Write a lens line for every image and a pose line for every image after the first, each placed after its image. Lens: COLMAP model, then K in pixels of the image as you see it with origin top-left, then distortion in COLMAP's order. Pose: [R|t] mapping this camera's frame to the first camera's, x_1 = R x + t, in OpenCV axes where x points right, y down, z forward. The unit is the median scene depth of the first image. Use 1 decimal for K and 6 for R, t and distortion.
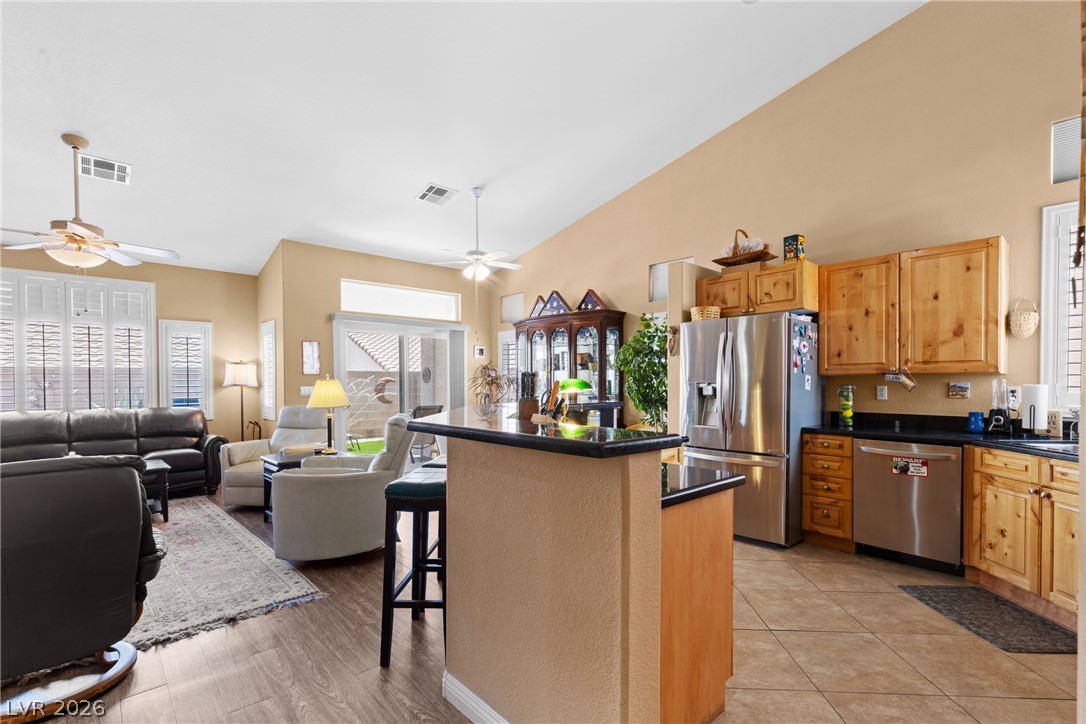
lens RADIAL K [[489.3, 0, 545.5], [0, 489.3, 385.1], [0, 0, 1]] dist [0.009705, -0.003081]
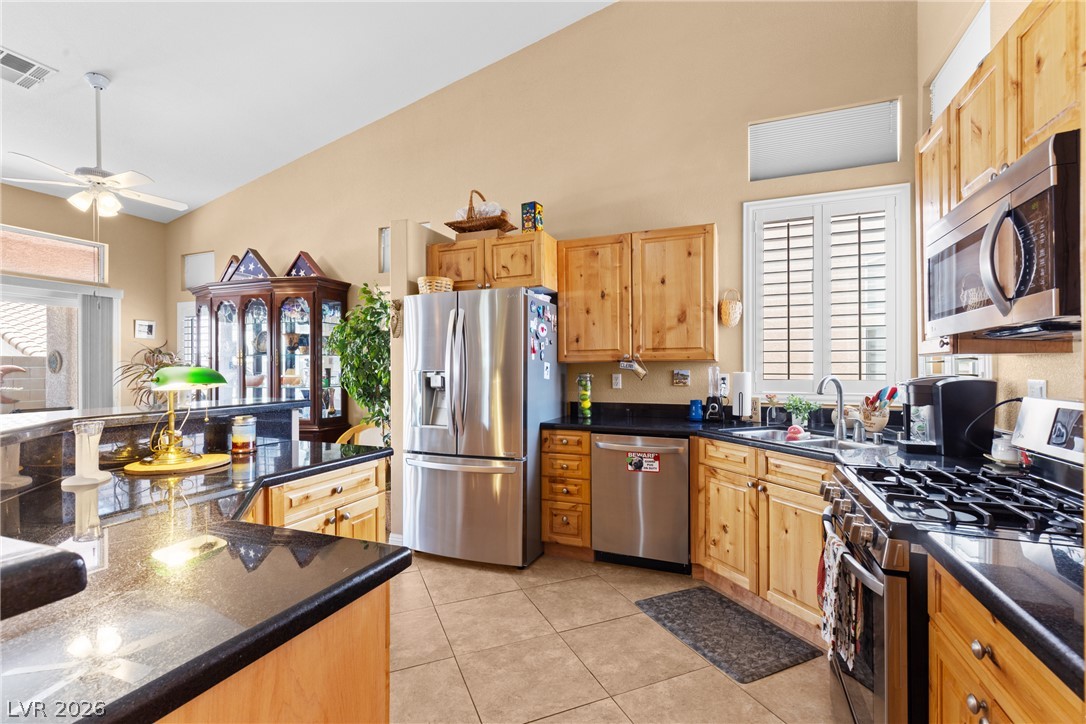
lens RADIAL K [[489.3, 0, 540.2], [0, 489.3, 364.3], [0, 0, 1]] dist [0.009705, -0.003081]
pose [[0.899771, 0.001963, 0.436357, 0.141729], [0.006119, 0.999835, -0.017114, -0.001989], [-0.436319, 0.018069, 0.899611, 0.217394]]
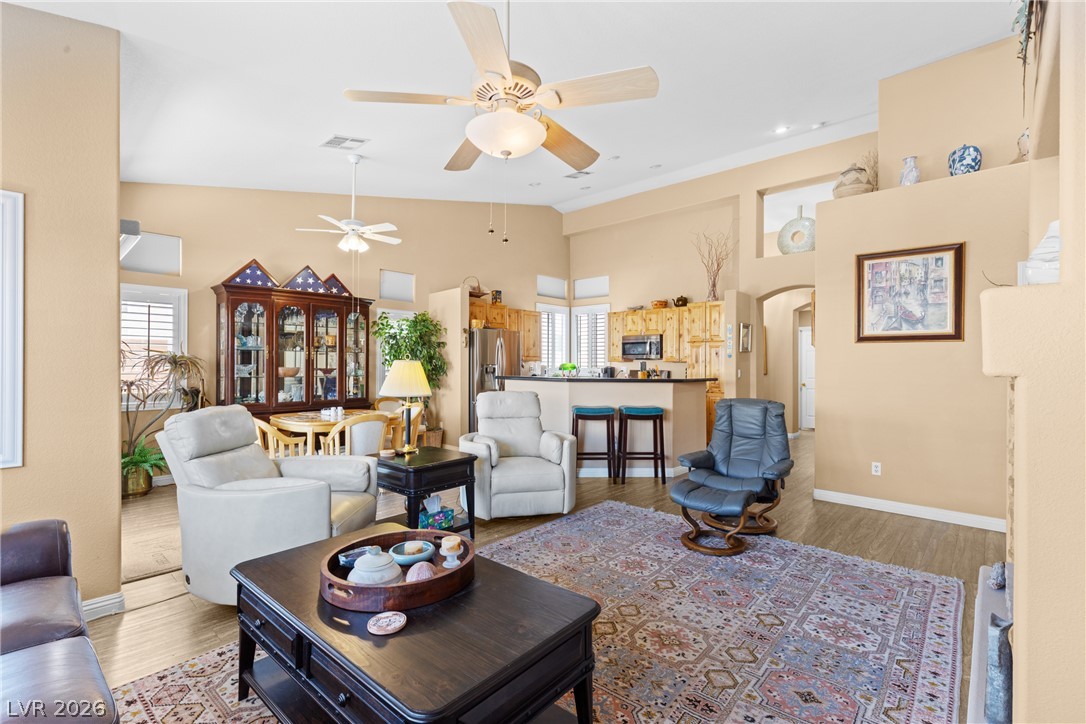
lens RADIAL K [[489.3, 0, 549.6], [0, 489.3, 358.8], [0, 0, 1]] dist [0.009705, -0.003081]
pose [[-0.096486, 0.013218, 0.995247, -1.493237], [0.005335, 0.999904, -0.012762, -0.003202], [-0.995320, 0.004078, -0.096547, 1.001378]]
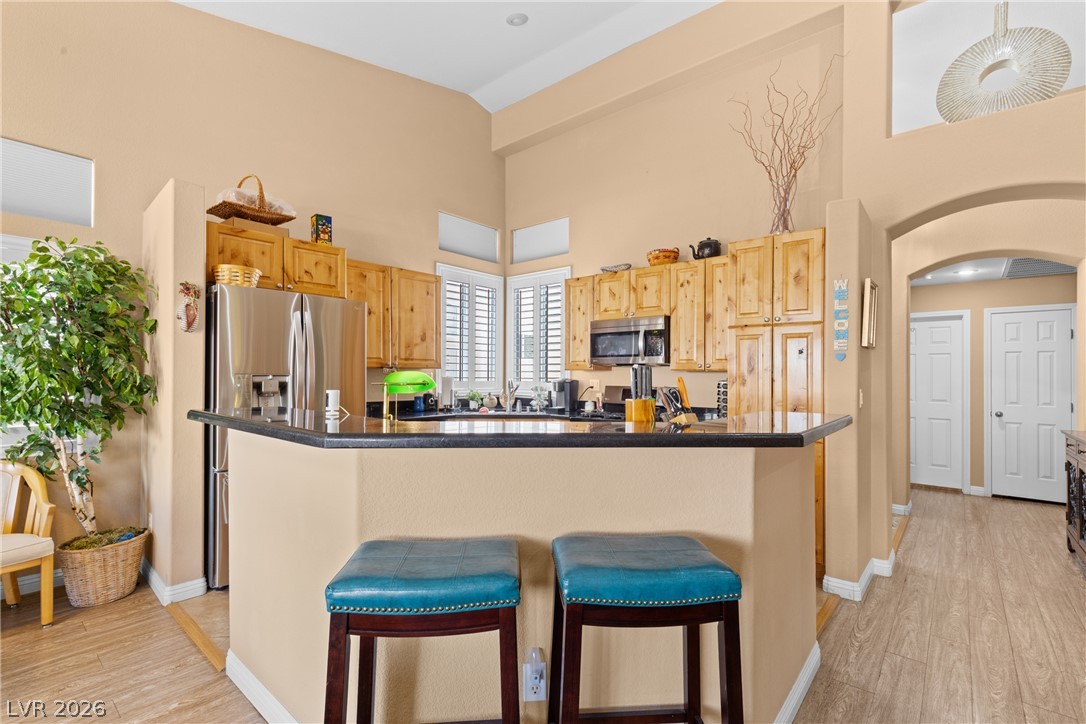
lens RADIAL K [[489.3, 0, 546.0], [0, 489.3, 370.7], [0, 0, 1]] dist [0.009705, -0.003081]
pose [[-0.127097, 0.007313, 0.991863, -0.472571], [0.000162, 0.999973, -0.007352, -0.006400], [-0.991890, -0.000774, -0.127094, 0.716178]]
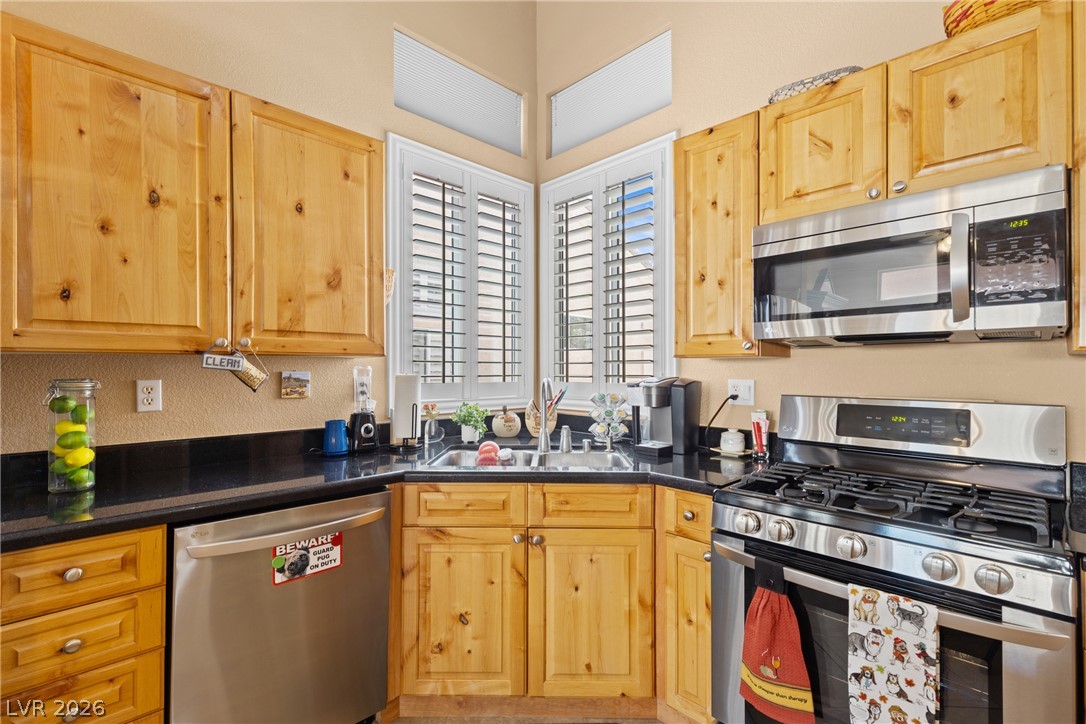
lens RADIAL K [[489.3, 0, 551.6], [0, 489.3, 364.2], [0, 0, 1]] dist [0.009705, -0.003081]
pose [[-0.050520, 0.008973, 0.998683, 0.228763], [0.007238, 0.999937, -0.008618, -0.006202], [-0.998697, 0.006793, -0.050582, 0.669150]]
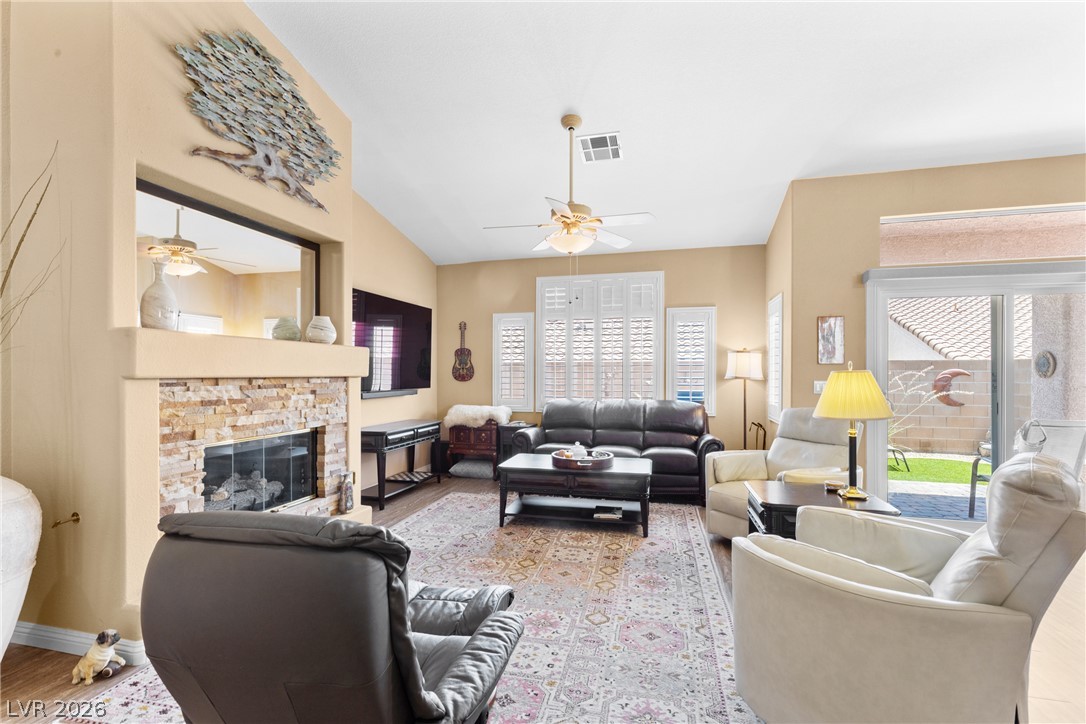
lens RADIAL K [[489.3, 0, 544.6], [0, 489.3, 373.9], [0, 0, 1]] dist [0.009705, -0.003081]
pose [[0.542004, 0.006391, -0.840352, -0.176089], [-0.012328, 0.999924, -0.000347, -0.003174], [0.840286, 0.010548, 0.542041, 0.444474]]
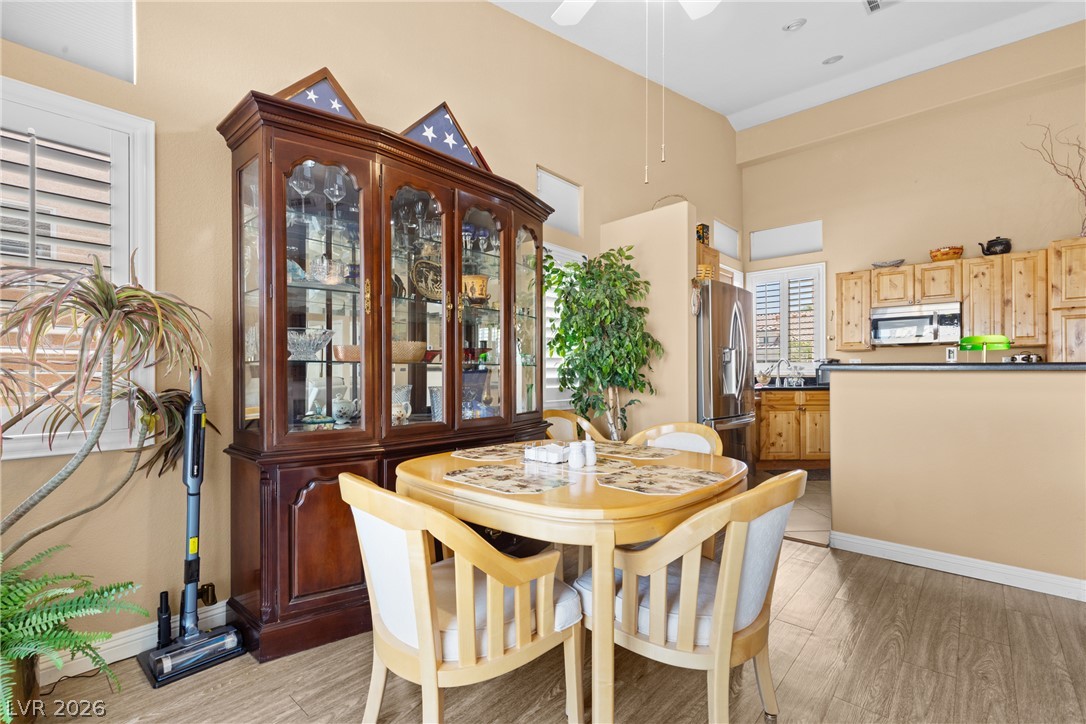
lens RADIAL K [[489.3, 0, 550.9], [0, 489.3, 369.4], [0, 0, 1]] dist [0.009705, -0.003081]
pose [[-0.118799, 0.007403, 0.992891, -0.601233], [0.009845, 0.999932, -0.006277, 0.039200], [-0.992869, 0.009029, -0.118864, 1.519788]]
